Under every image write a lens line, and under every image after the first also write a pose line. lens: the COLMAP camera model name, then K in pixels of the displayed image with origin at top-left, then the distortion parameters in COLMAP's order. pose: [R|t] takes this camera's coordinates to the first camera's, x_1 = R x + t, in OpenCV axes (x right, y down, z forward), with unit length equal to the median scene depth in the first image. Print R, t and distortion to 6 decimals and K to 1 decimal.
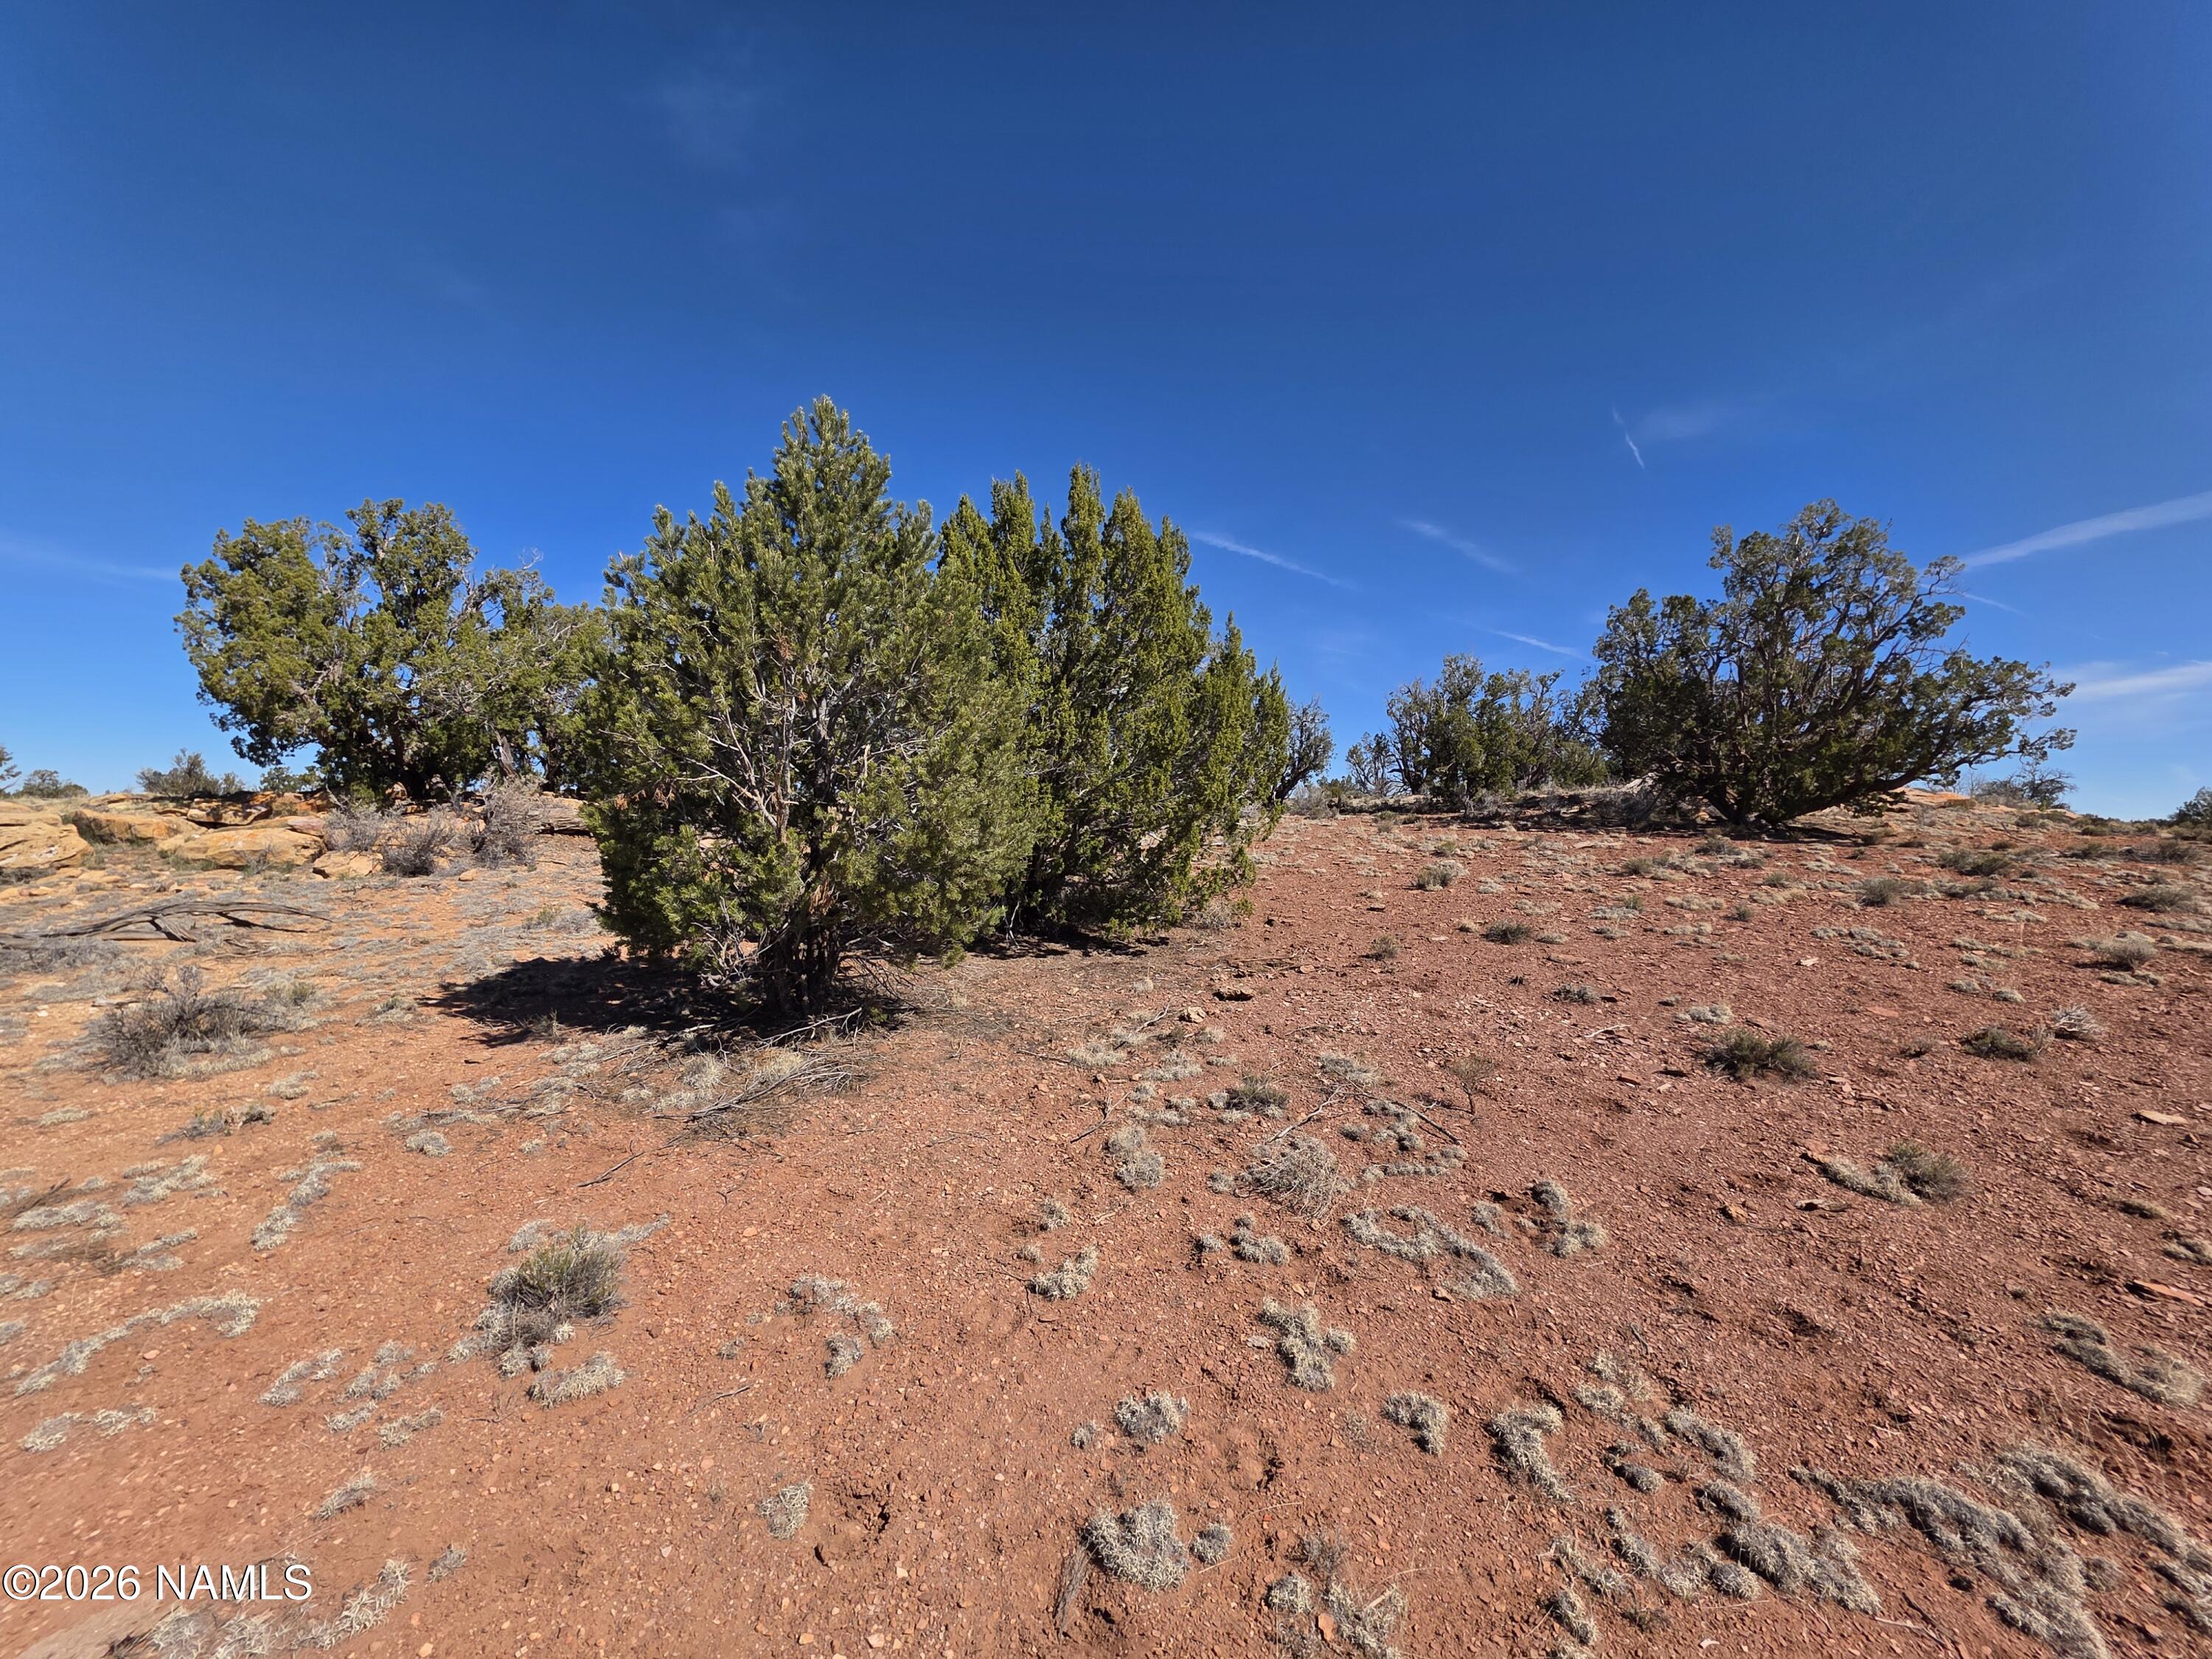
lens RADIAL K [[878.6, 0, 1098.5], [0, 878.6, 828.6], [0, 0, 1]] dist [0.007656, -0.001385]
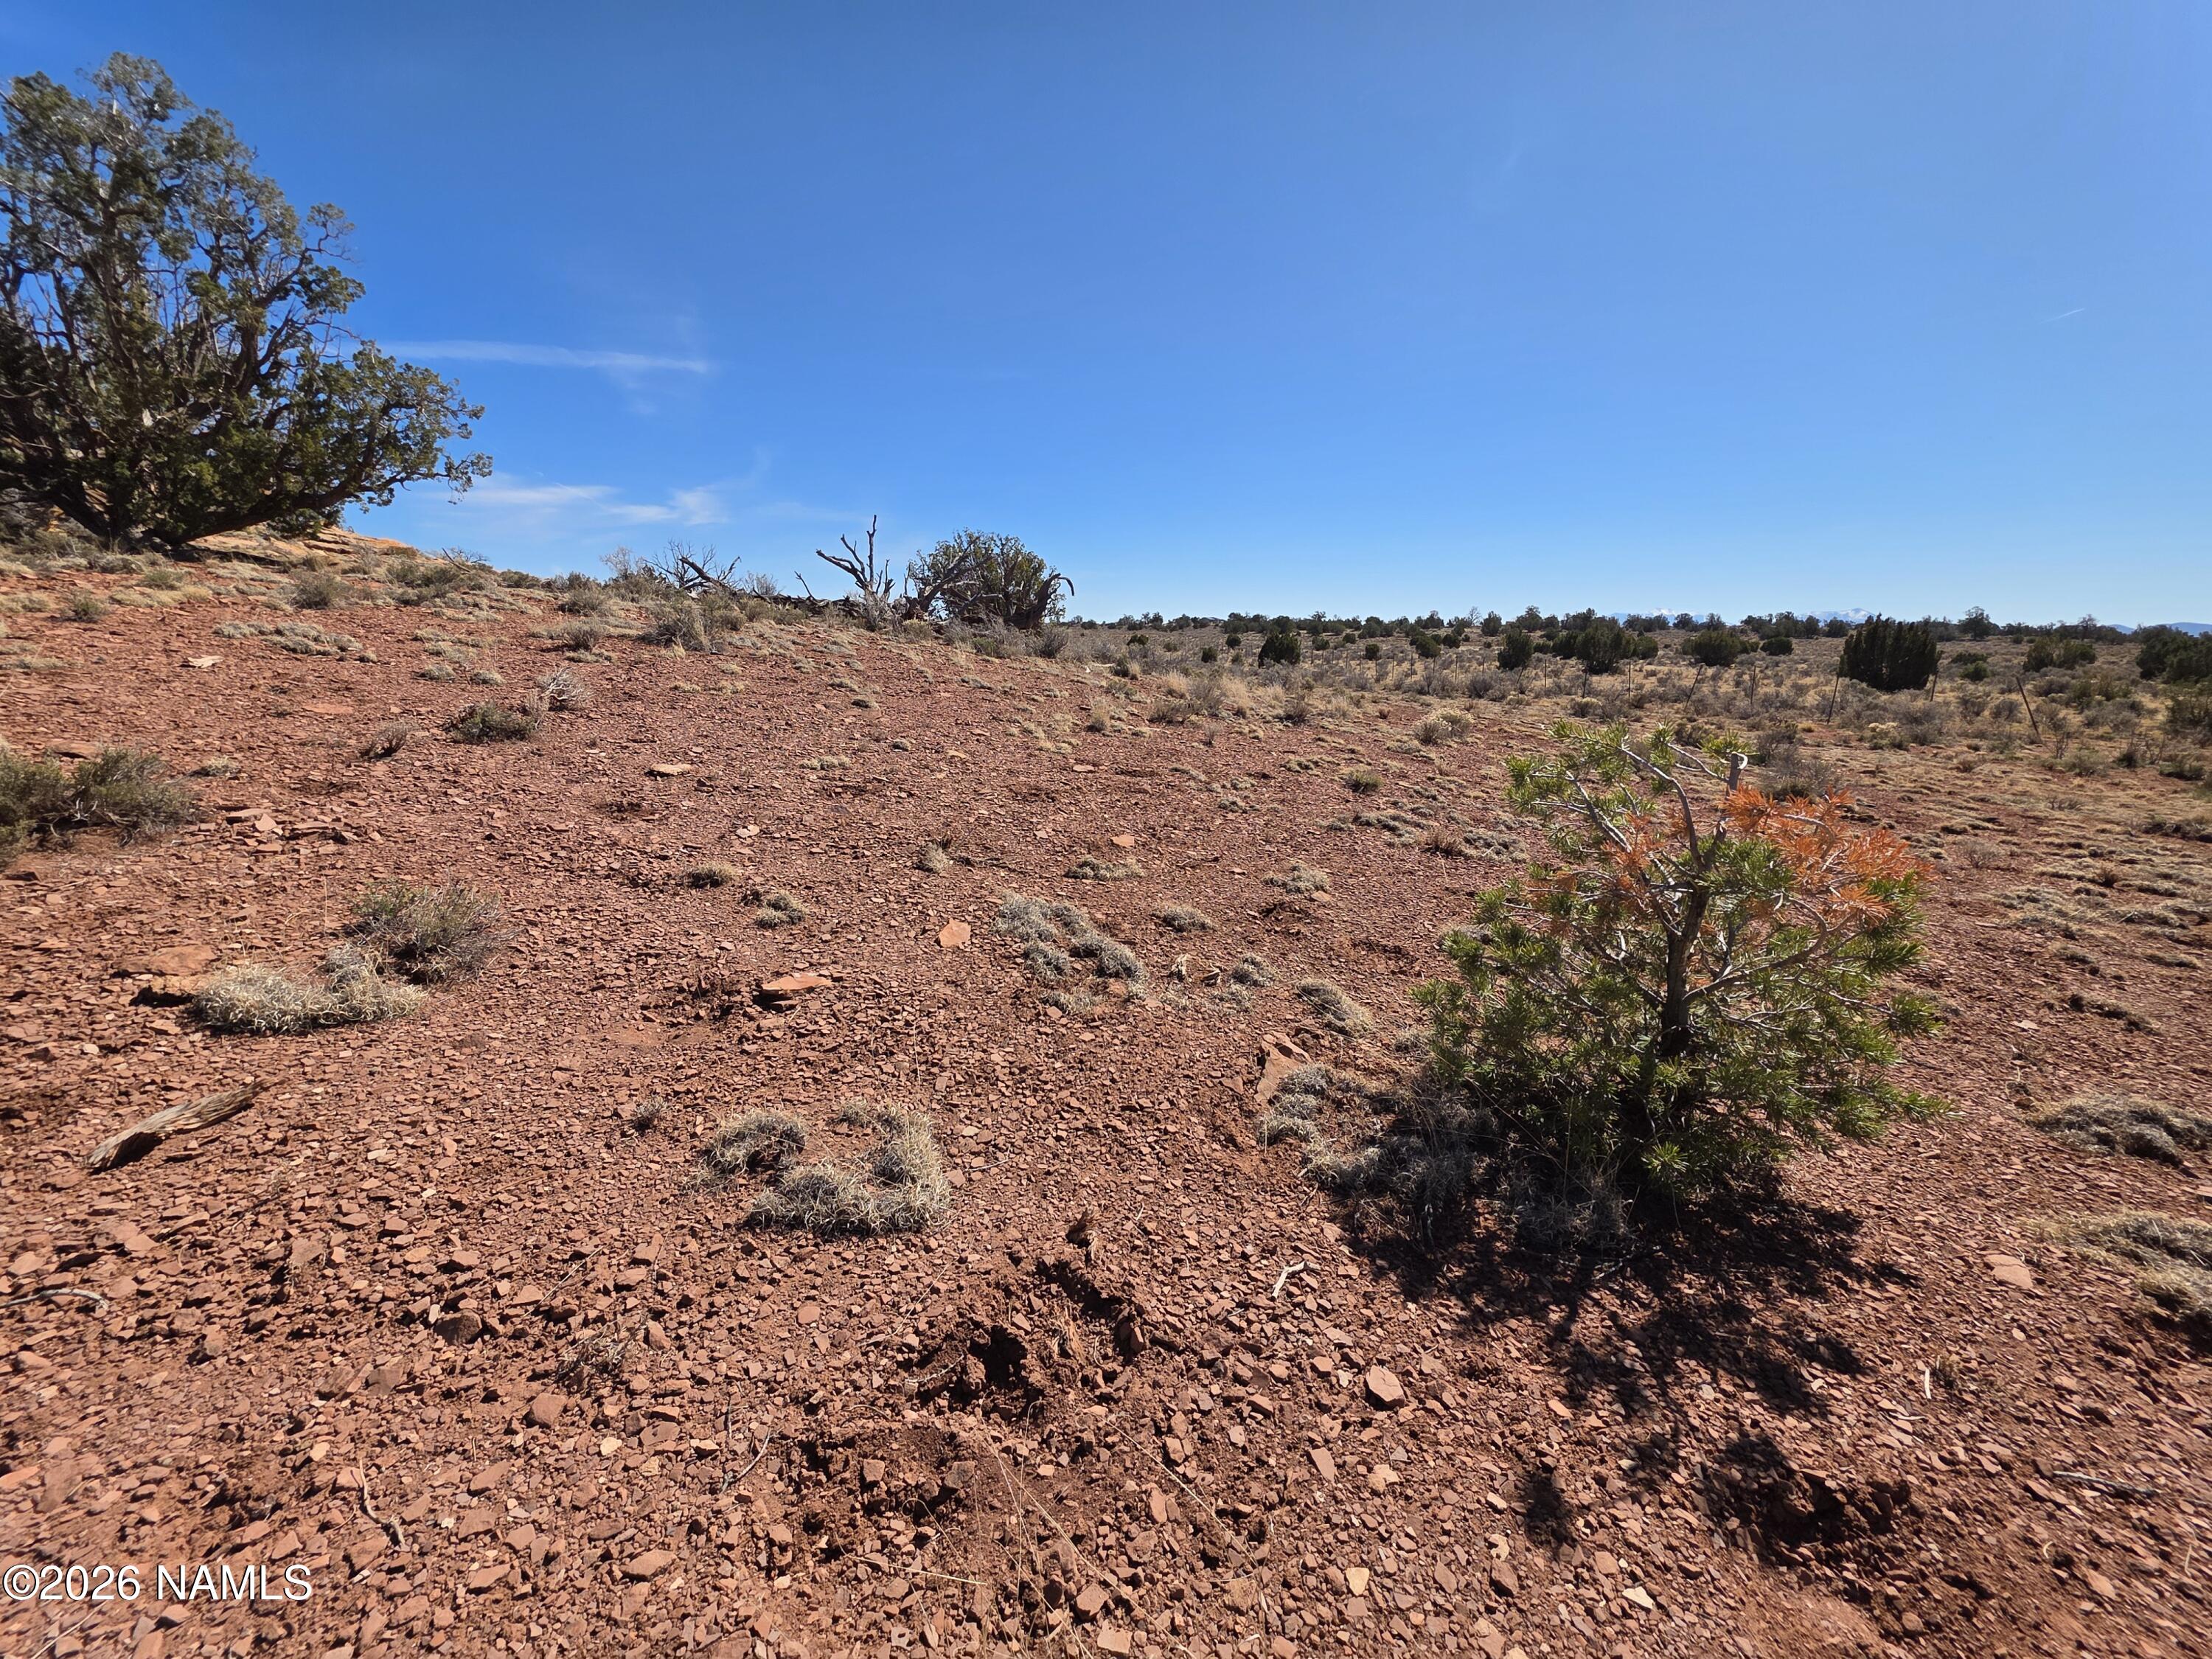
lens RADIAL K [[878.6, 0, 1102.6], [0, 878.6, 828.2], [0, 0, 1]] dist [0.007656, -0.001385]
pose [[0.146232, -0.224960, 0.963332, 0.299958], [-0.010739, 0.973382, 0.228937, 0.122579], [-0.989192, -0.043823, 0.139924, 0.317595]]
